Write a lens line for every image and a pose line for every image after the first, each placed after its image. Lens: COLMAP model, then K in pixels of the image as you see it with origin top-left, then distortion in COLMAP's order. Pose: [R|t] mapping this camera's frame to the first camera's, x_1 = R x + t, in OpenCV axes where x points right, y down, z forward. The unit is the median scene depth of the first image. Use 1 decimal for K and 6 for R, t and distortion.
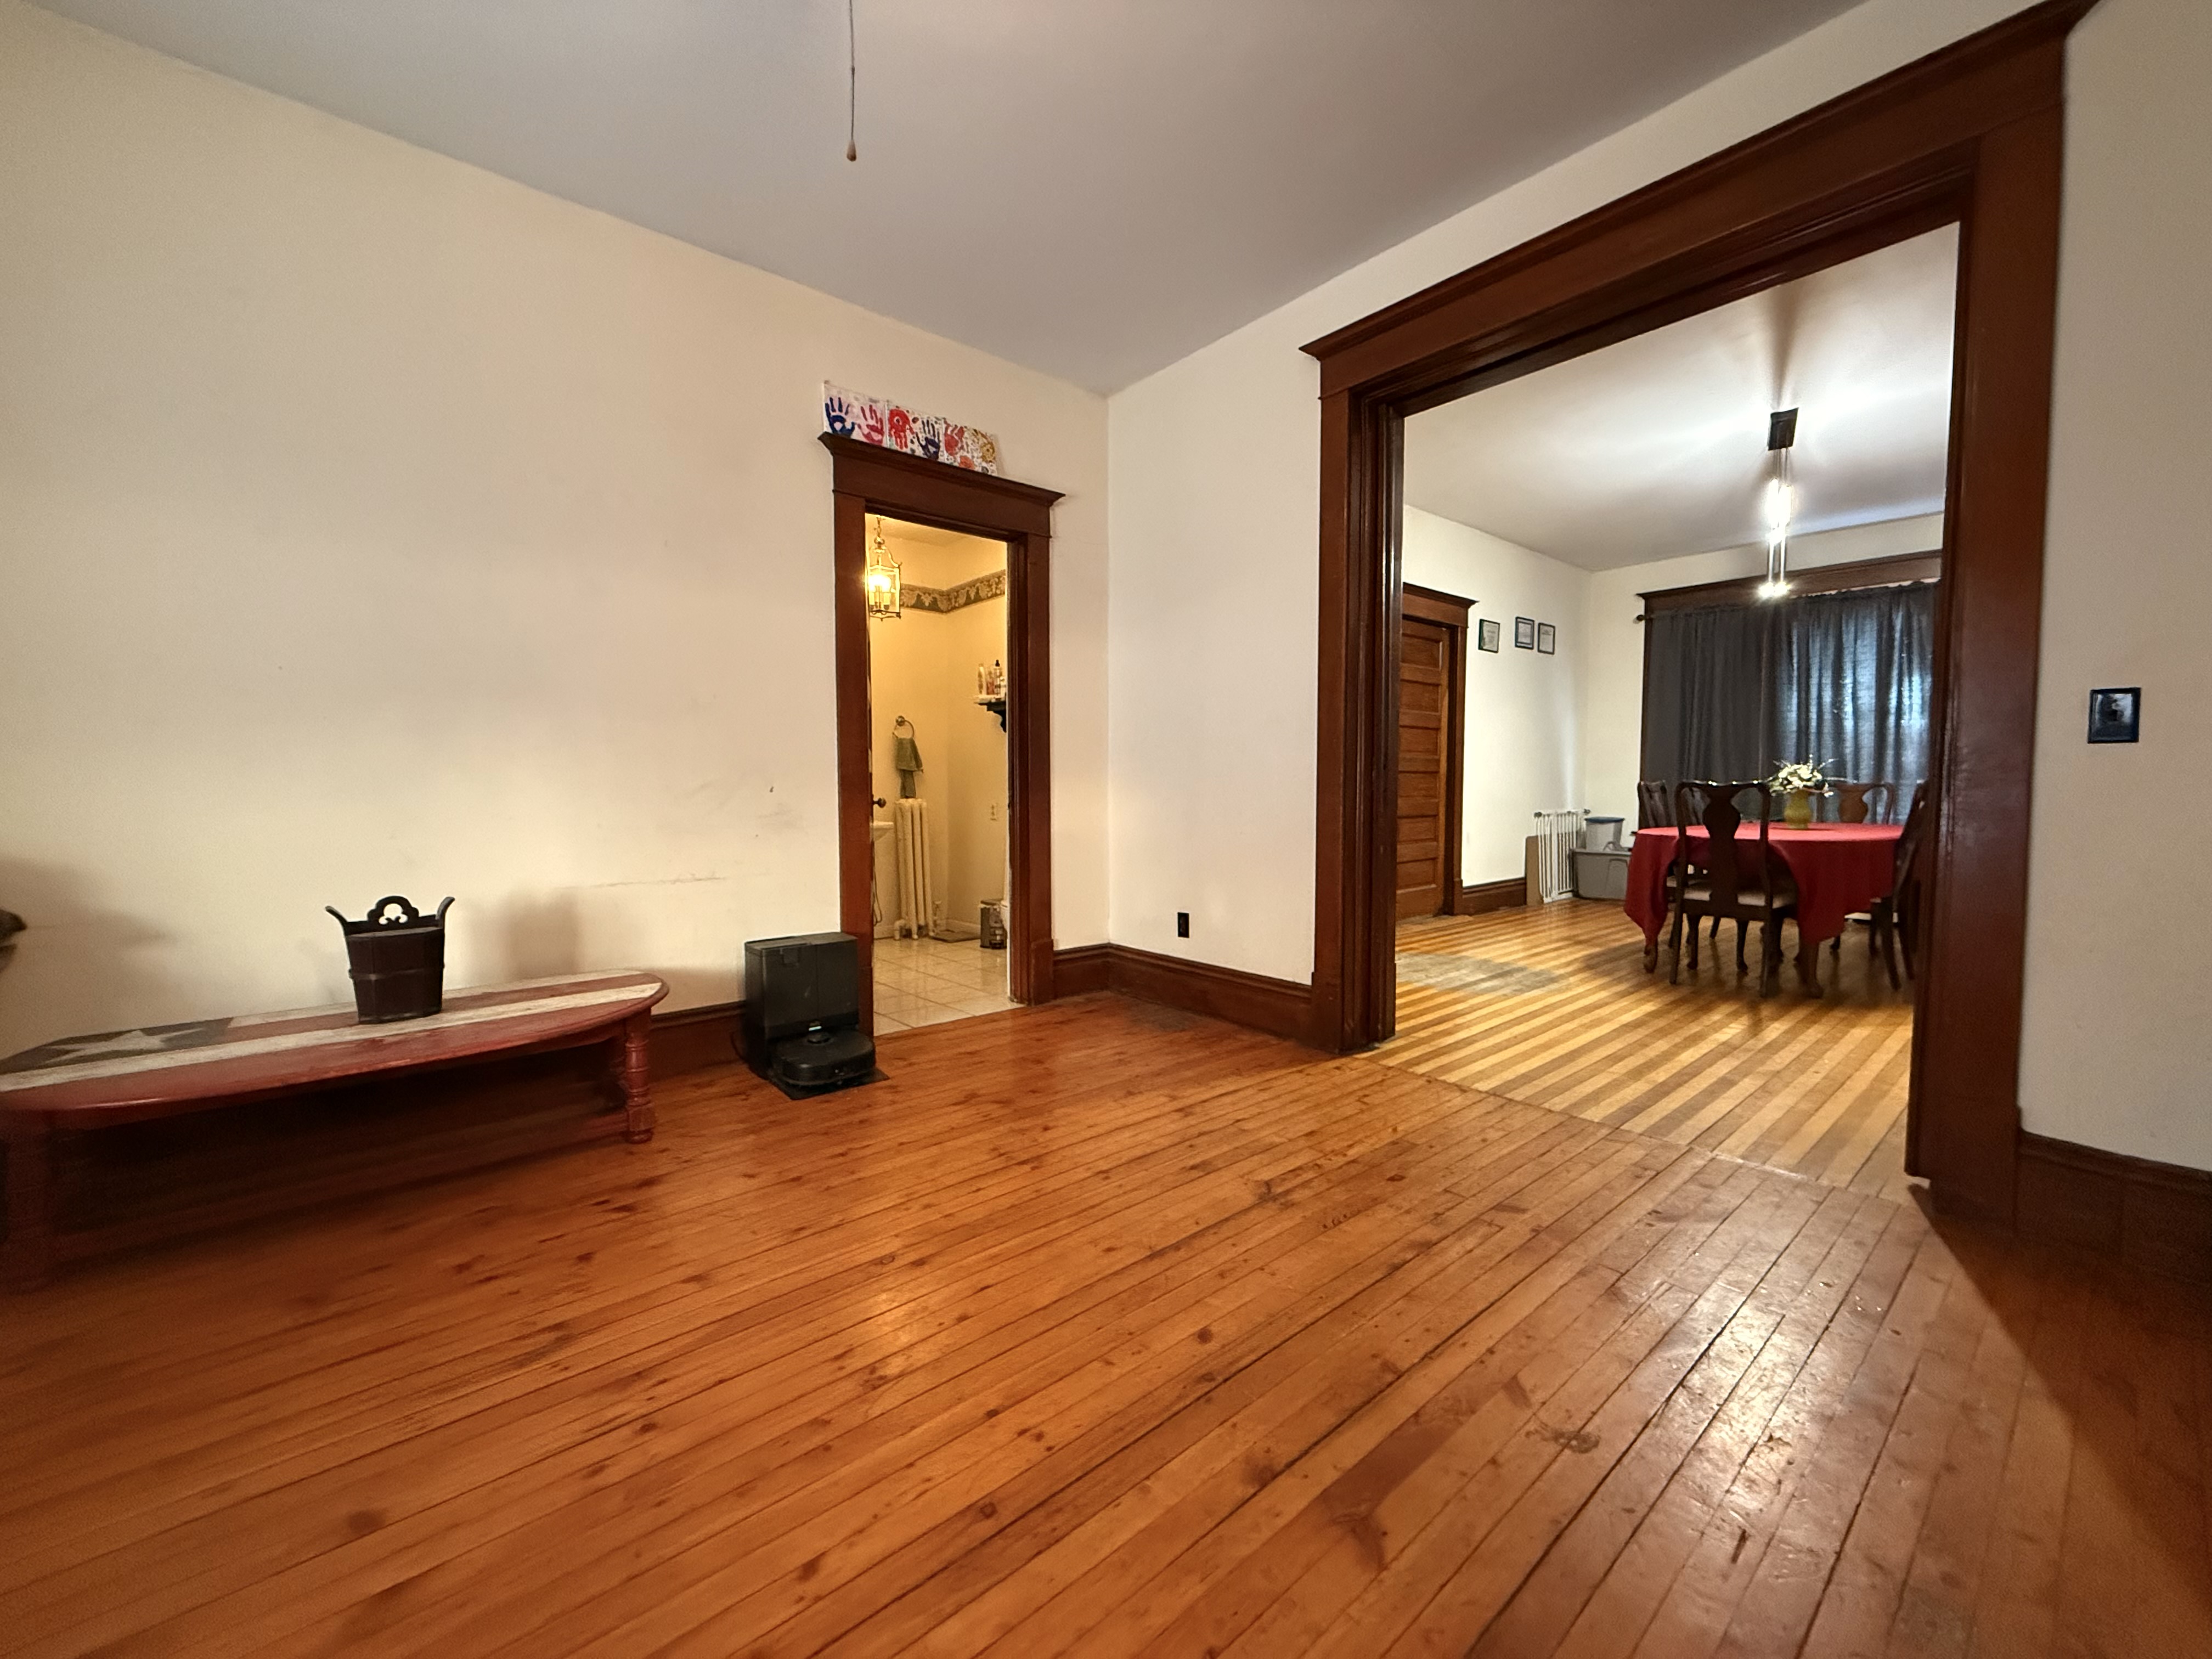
lens RADIAL K [[873.9, 0, 1106.0], [0, 873.9, 829.5], [0, 0, 1]] dist [0.002374, 0.000161]
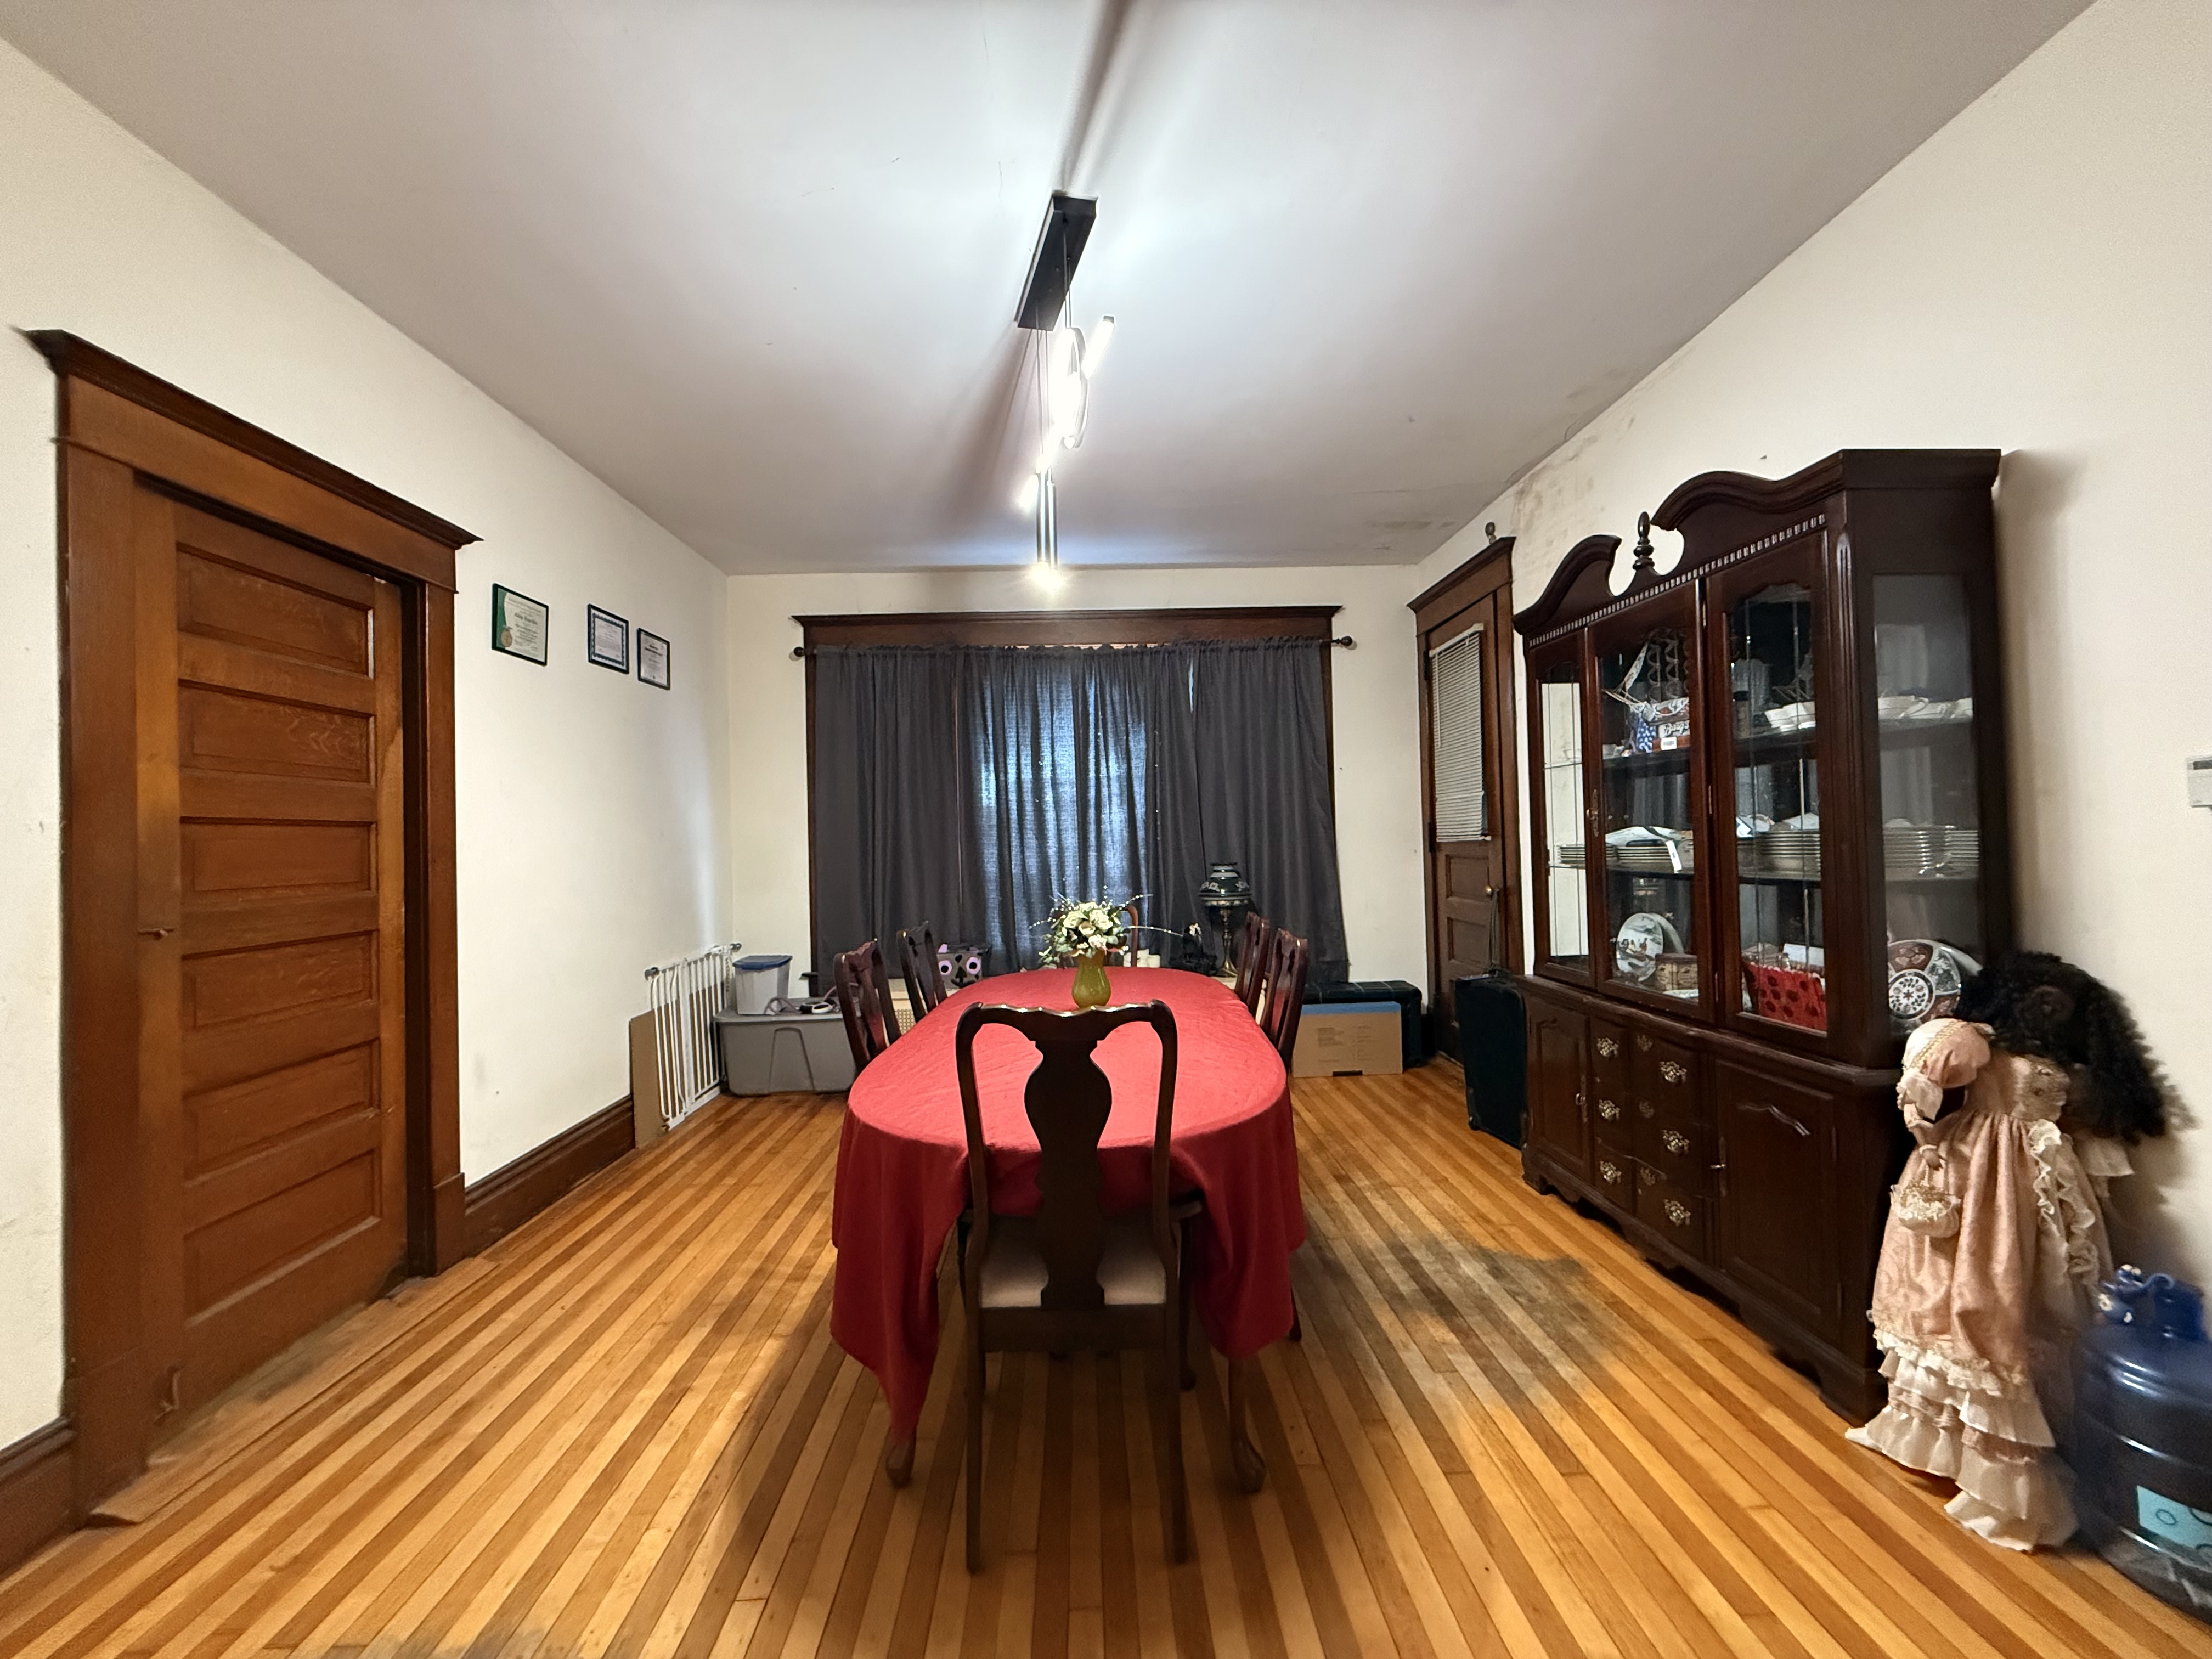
lens RADIAL K [[873.9, 0, 1106.0], [0, 873.9, 829.5], [0, 0, 1]] dist [0.002374, 0.000161]
pose [[0.622592, -0.004181, 0.782536, 0.266879], [0.065974, 0.996706, -0.047164, -0.068716], [-0.779761, 0.080990, 0.620817, 0.471563]]
